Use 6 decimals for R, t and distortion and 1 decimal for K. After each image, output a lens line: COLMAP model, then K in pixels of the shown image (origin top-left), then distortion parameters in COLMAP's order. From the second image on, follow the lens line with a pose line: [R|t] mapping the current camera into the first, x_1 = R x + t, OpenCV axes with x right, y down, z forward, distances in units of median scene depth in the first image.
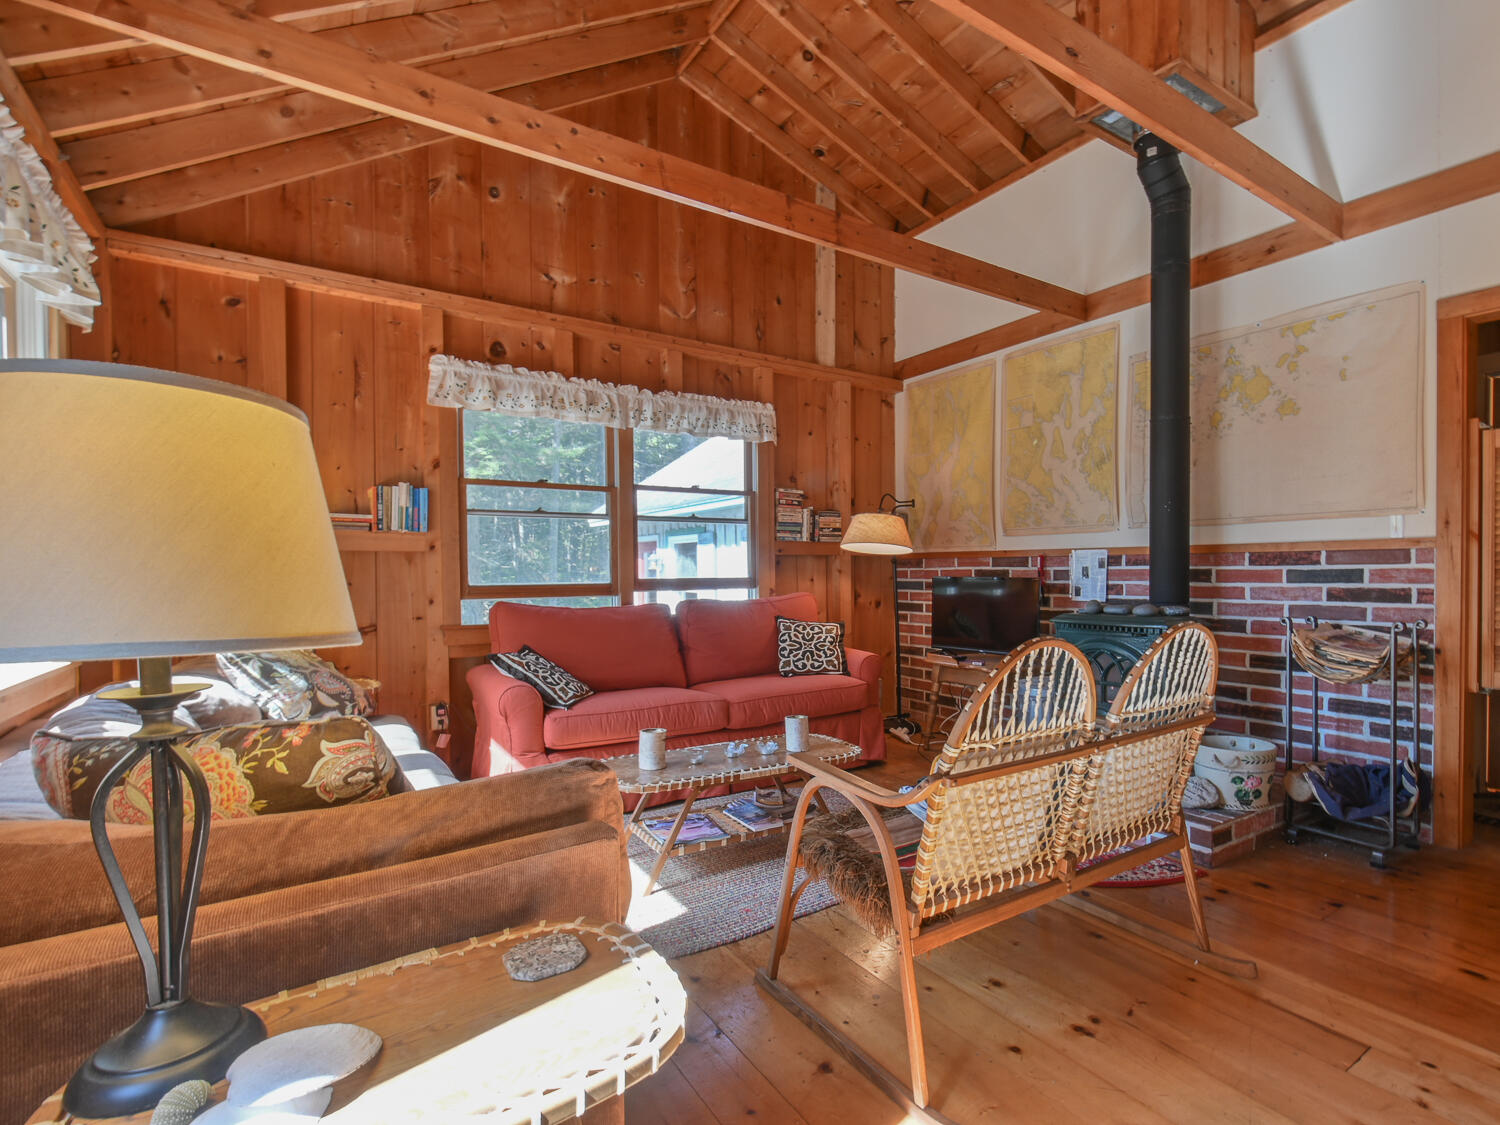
lens RADIAL K [[727.1, 0, 815.1], [0, 727.1, 585.0], [0, 0, 1]] dist [0.000499, -0.002267]
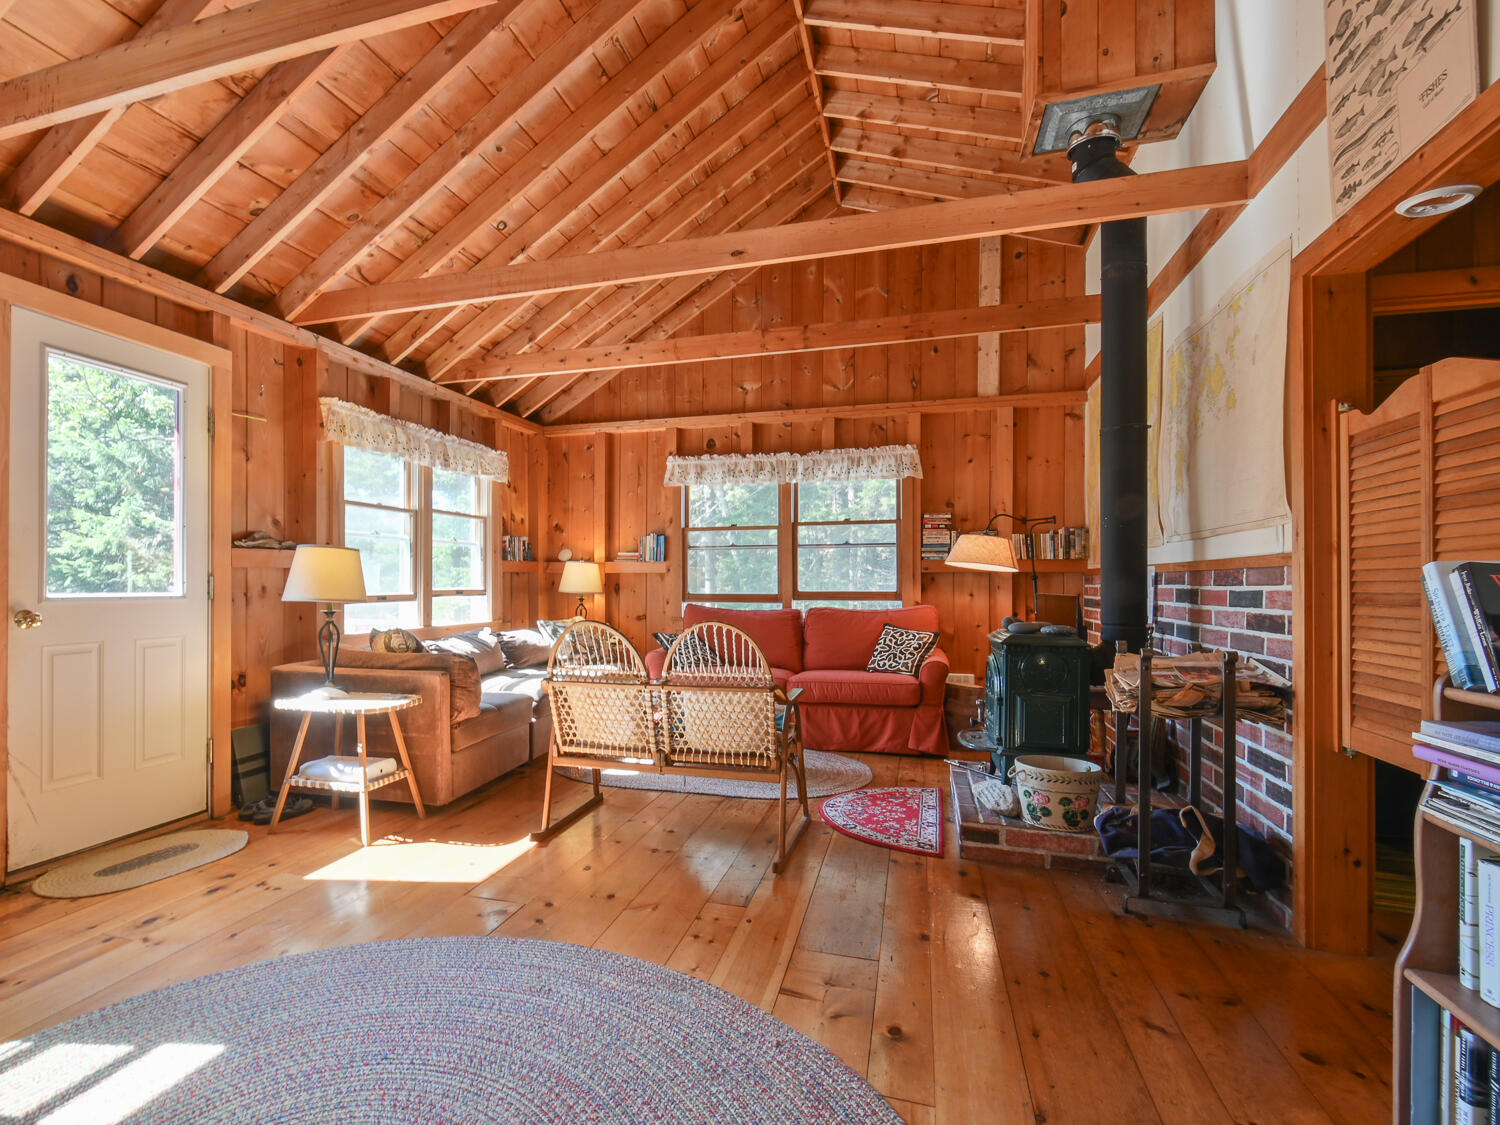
lens RADIAL K [[669.6, 0, 640.2], [0, 669.6, 588.1], [0, 0, 1]] dist [0.001692, -0.000816]
pose [[0.622215, 0.012219, -0.782751, 0.624414], [-0.021764, 0.999762, -0.001694, -0.005915], [0.782544, 0.018090, 0.622333, -0.016579]]
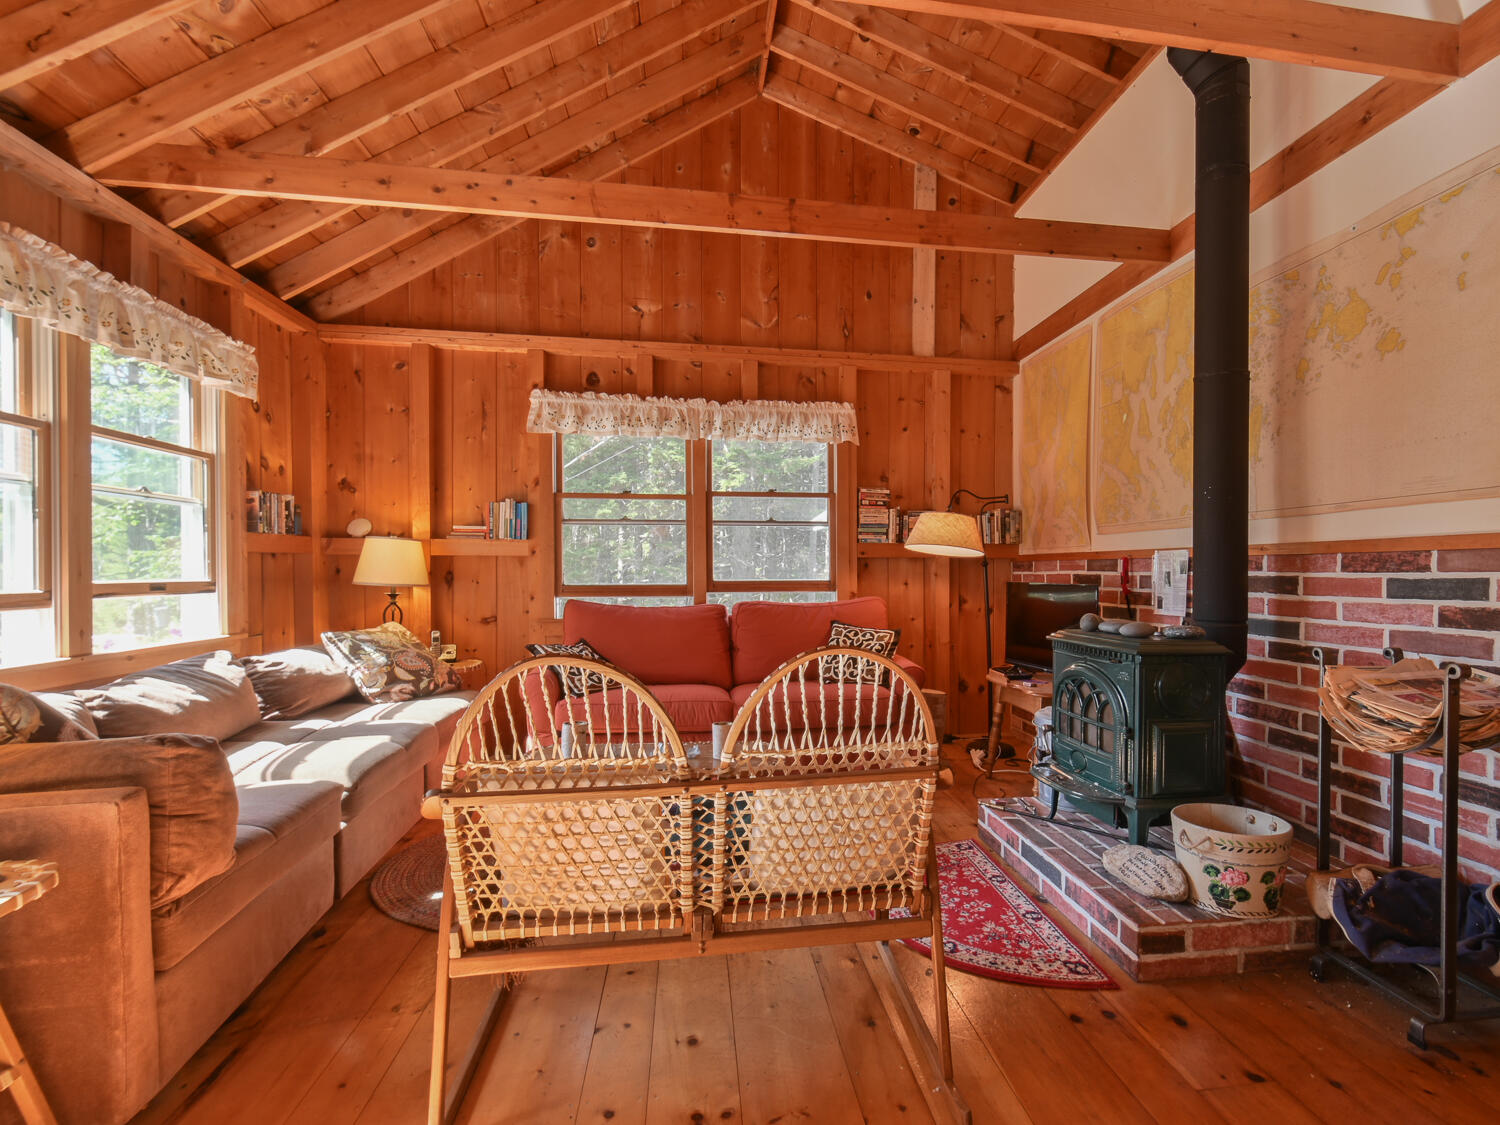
lens RADIAL K [[714.7, 0, 768.4], [0, 714.7, 582.9], [0, 0, 1]] dist [0.004992, -0.005111]
pose [[0.903108, 0.012495, -0.429232, 0.309292], [-0.014261, 0.999898, -0.000898, -0.005944], [0.429177, 0.006932, 0.903194, 0.107434]]
